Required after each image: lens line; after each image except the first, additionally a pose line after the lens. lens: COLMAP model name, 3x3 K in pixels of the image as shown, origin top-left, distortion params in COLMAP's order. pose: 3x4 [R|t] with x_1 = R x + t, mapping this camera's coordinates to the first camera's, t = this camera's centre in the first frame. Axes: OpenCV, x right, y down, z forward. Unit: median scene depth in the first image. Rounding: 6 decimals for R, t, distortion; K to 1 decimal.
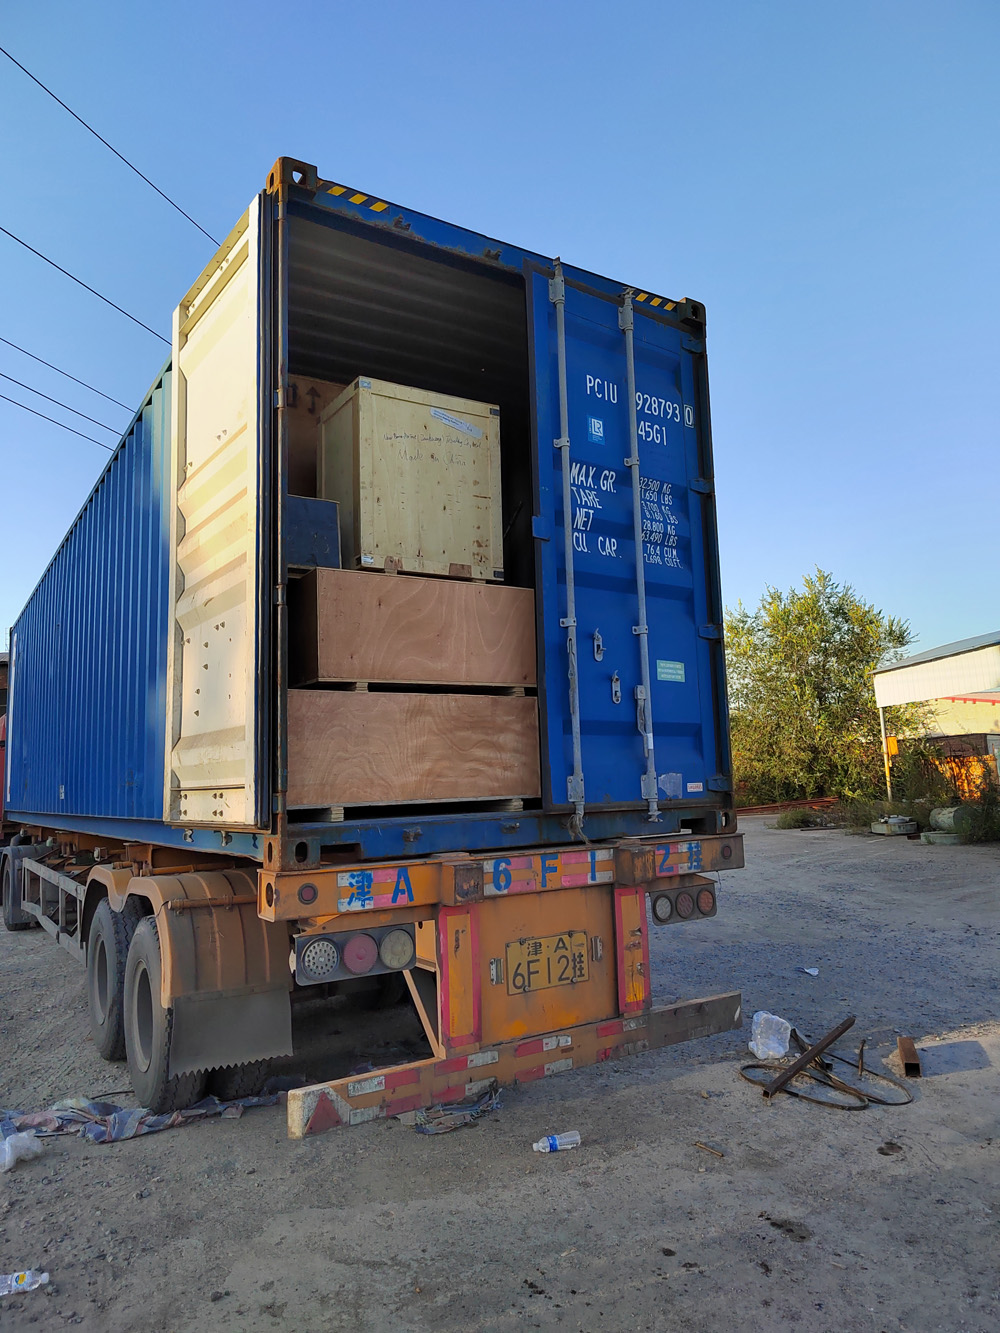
lens RADIAL K [[926.0, 0, 453.0], [0, 926.0, 665.5], [0, 0, 1]] dist [0.025731, -0.007987]
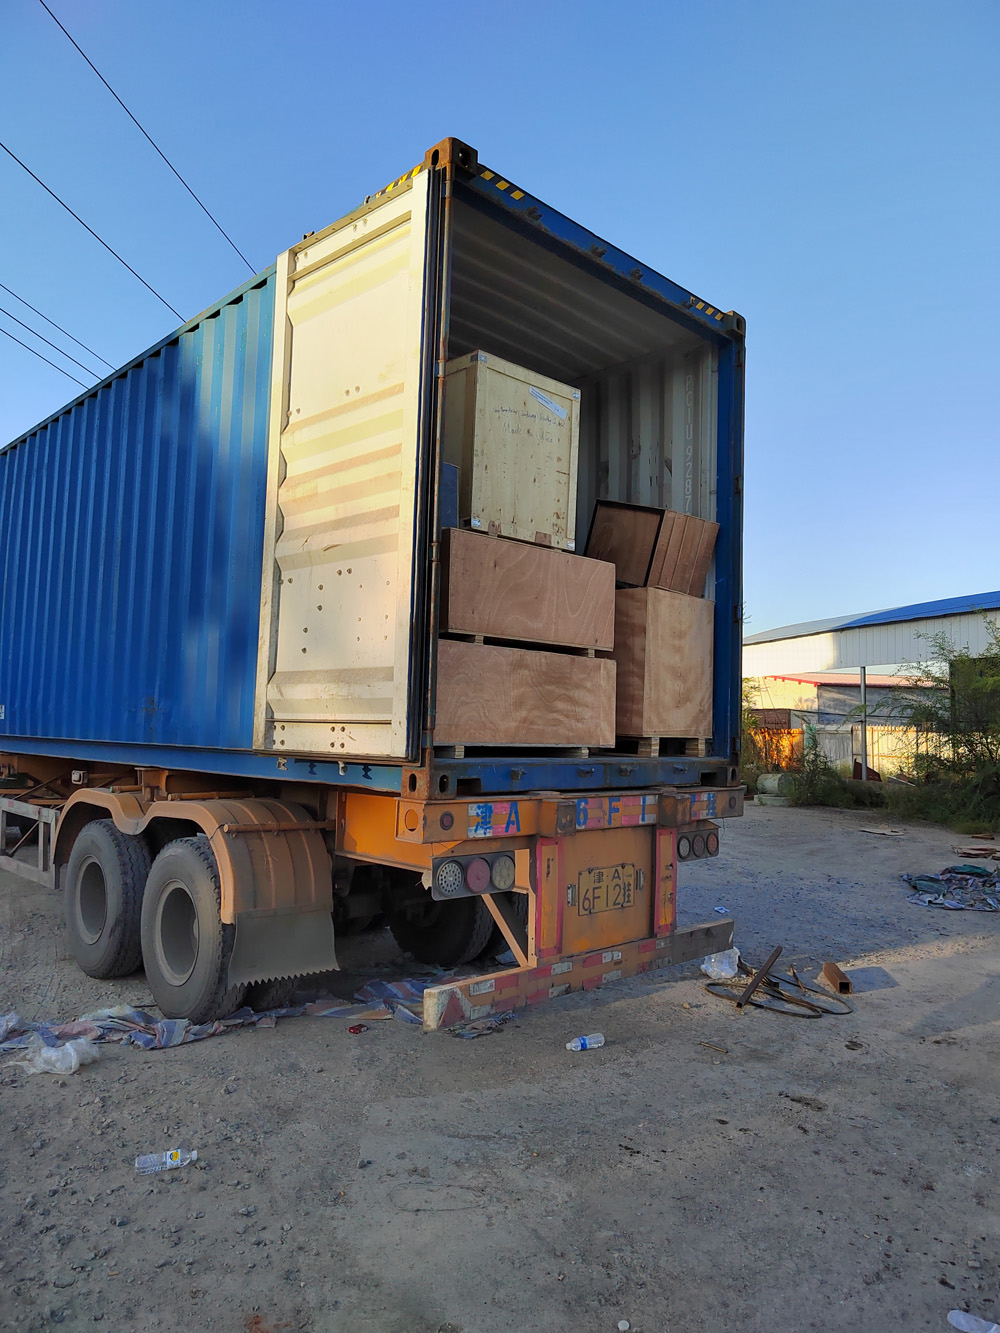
lens RADIAL K [[938.5, 0, 449.6], [0, 938.5, 663.2], [0, 0, 1]] dist [0.046516, -0.042124]
pose [[0.978227, 0.073336, 0.194148, -0.326107], [-0.084028, 0.995335, 0.047411, 0.000814], [-0.189765, -0.062693, 0.979826, -0.089977]]
